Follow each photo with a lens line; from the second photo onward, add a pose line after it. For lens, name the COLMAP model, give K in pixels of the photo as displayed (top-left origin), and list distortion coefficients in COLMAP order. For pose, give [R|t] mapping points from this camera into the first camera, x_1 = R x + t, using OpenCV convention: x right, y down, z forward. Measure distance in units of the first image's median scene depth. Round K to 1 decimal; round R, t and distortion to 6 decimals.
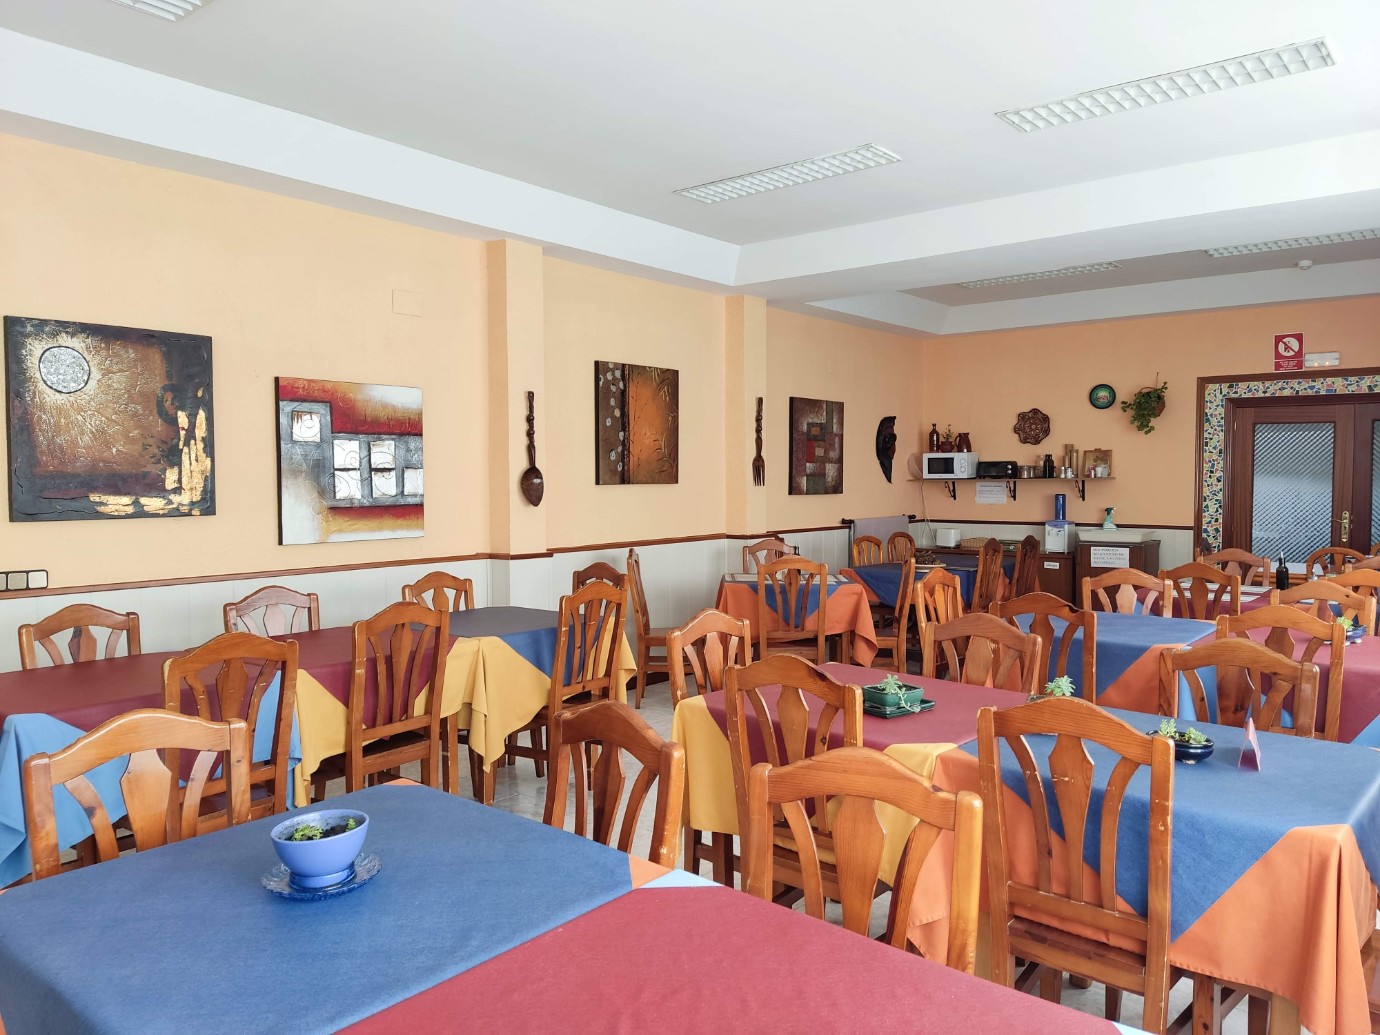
lens RADIAL K [[1008.9, 0, 681.9], [0, 1008.9, 511.0], [0, 0, 1]] dist [0.088205, -0.116071]
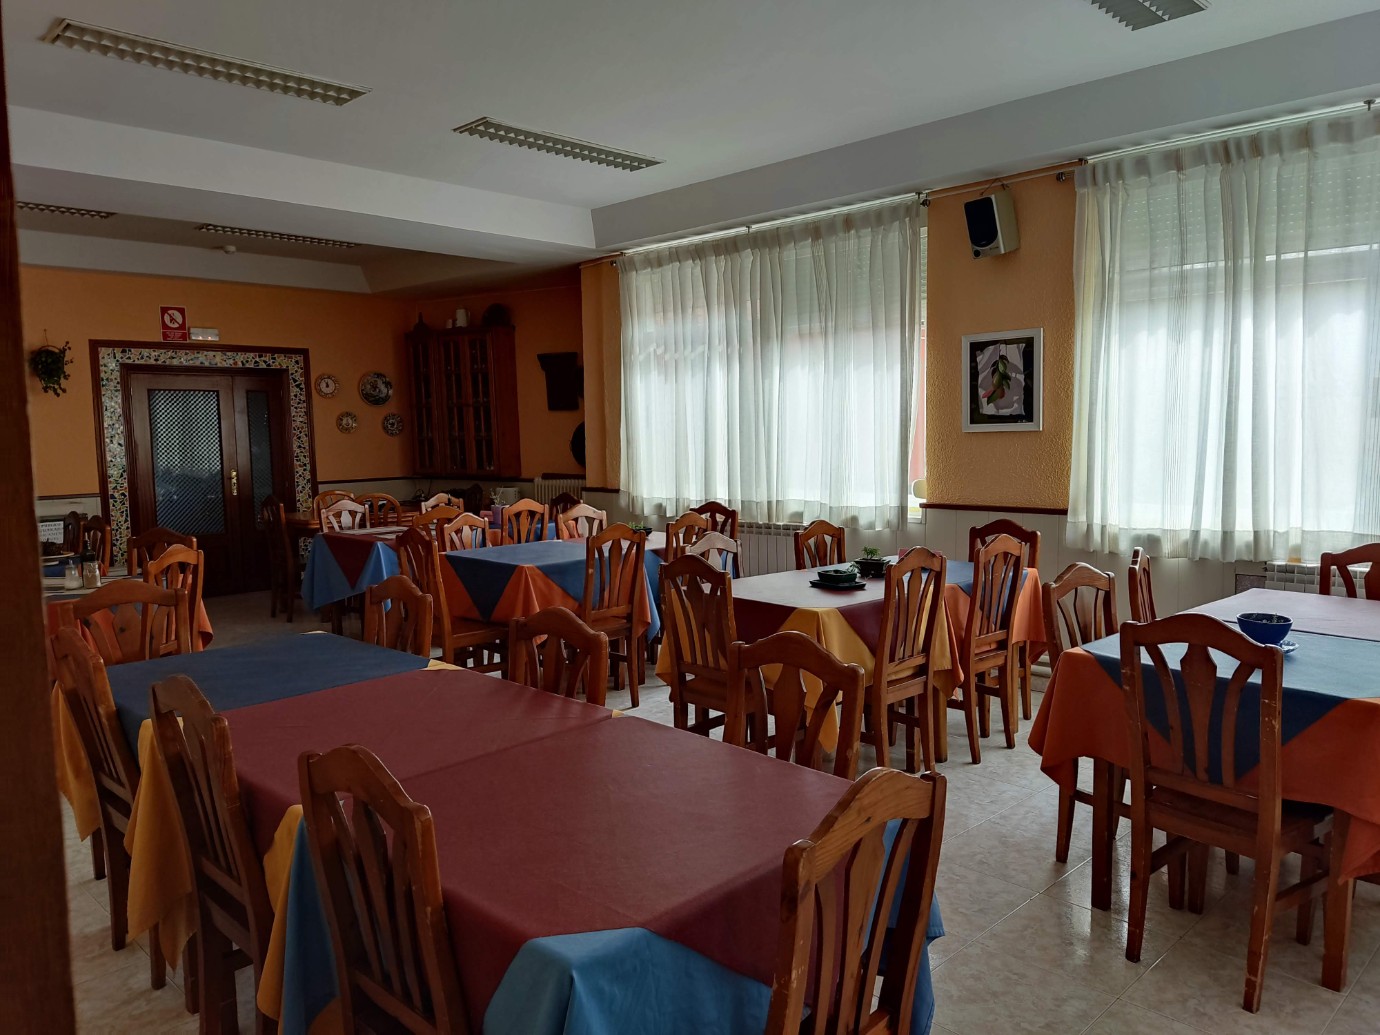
lens RADIAL K [[1008.9, 0, 695.1], [0, 1008.9, 532.4], [0, 0, 1]] dist [0.088205, -0.116071]
pose [[0.093049, -0.104311, 0.990182, -0.700941], [0.050490, 0.993712, 0.099938, -0.028273], [-0.994381, 0.040695, 0.097730, 0.574127]]
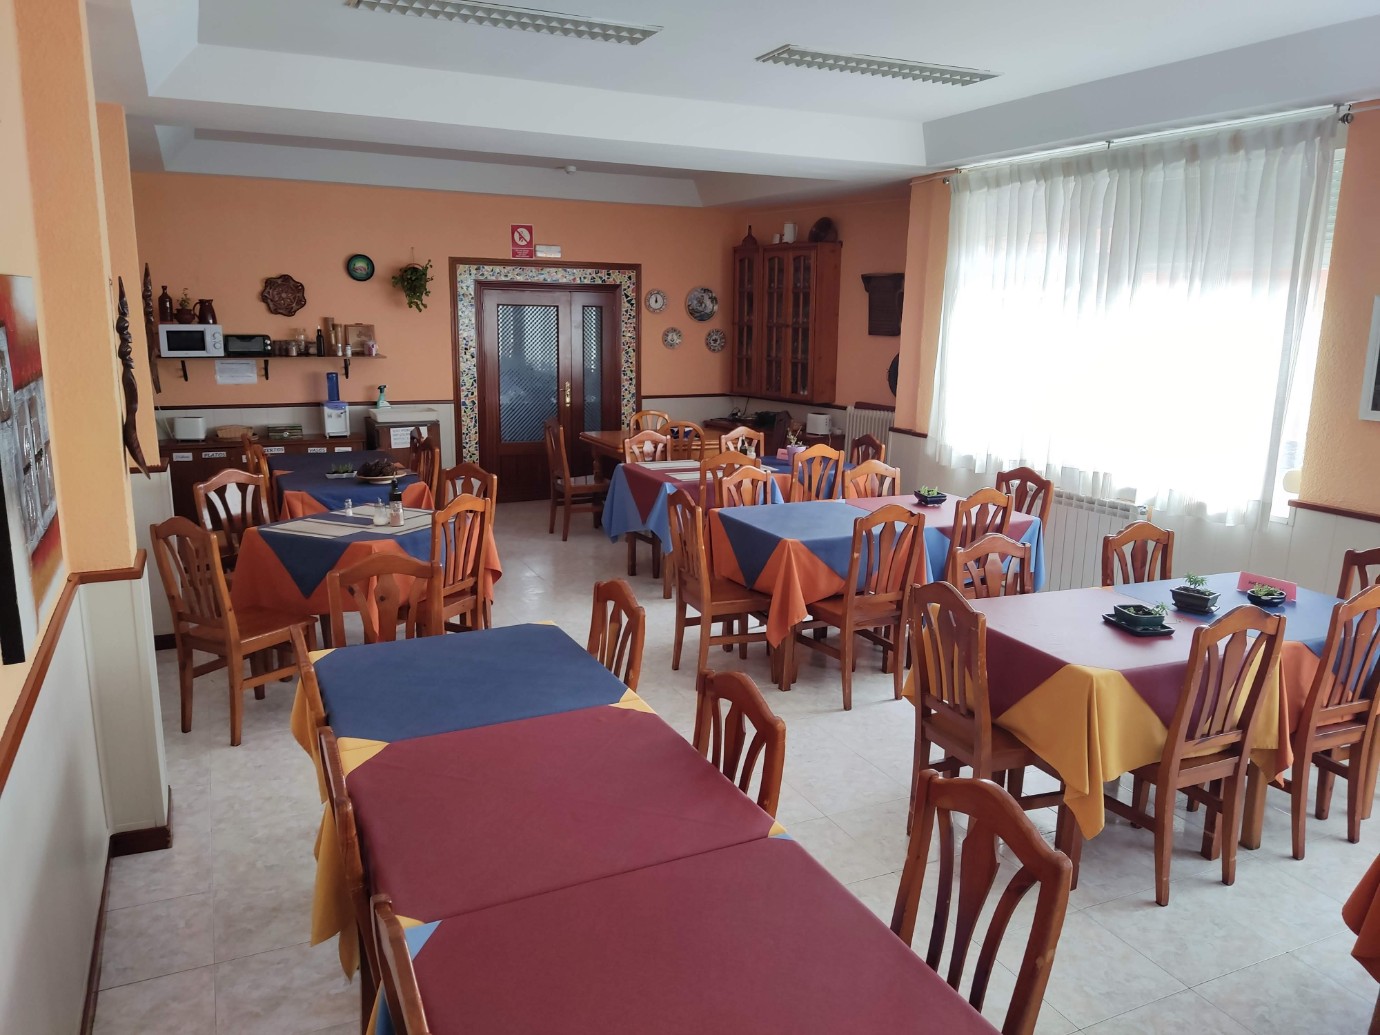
lens RADIAL K [[1008.9, 0, 690.1], [0, 1008.9, 529.7], [0, 0, 1]] dist [0.088205, -0.116071]
pose [[0.431545, -0.185730, 0.882765, -0.603257], [0.013773, 0.979818, 0.199416, -0.101918], [-0.901986, -0.073899, 0.425393, 0.523959]]
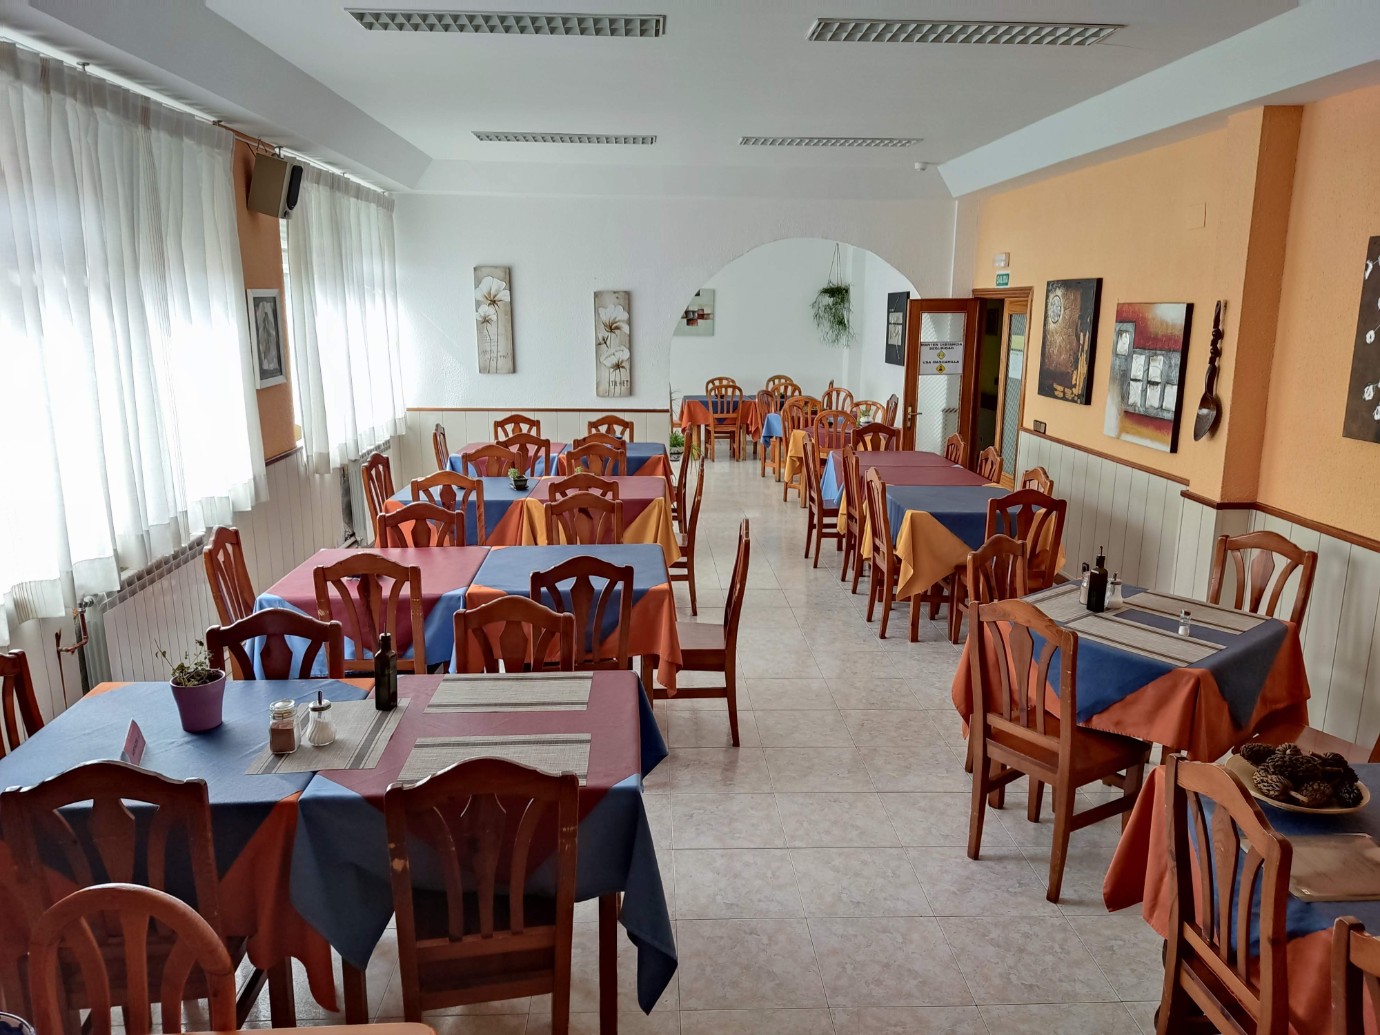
lens RADIAL K [[1008.9, 0, 687.1], [0, 1008.9, 519.8], [0, 0, 1]] dist [0.088205, -0.116071]
pose [[-0.750209, 0.134989, -0.647275, 0.840427], [-0.028868, 0.971318, 0.236027, -0.149058], [0.660570, 0.195756, -0.724794, 1.576521]]
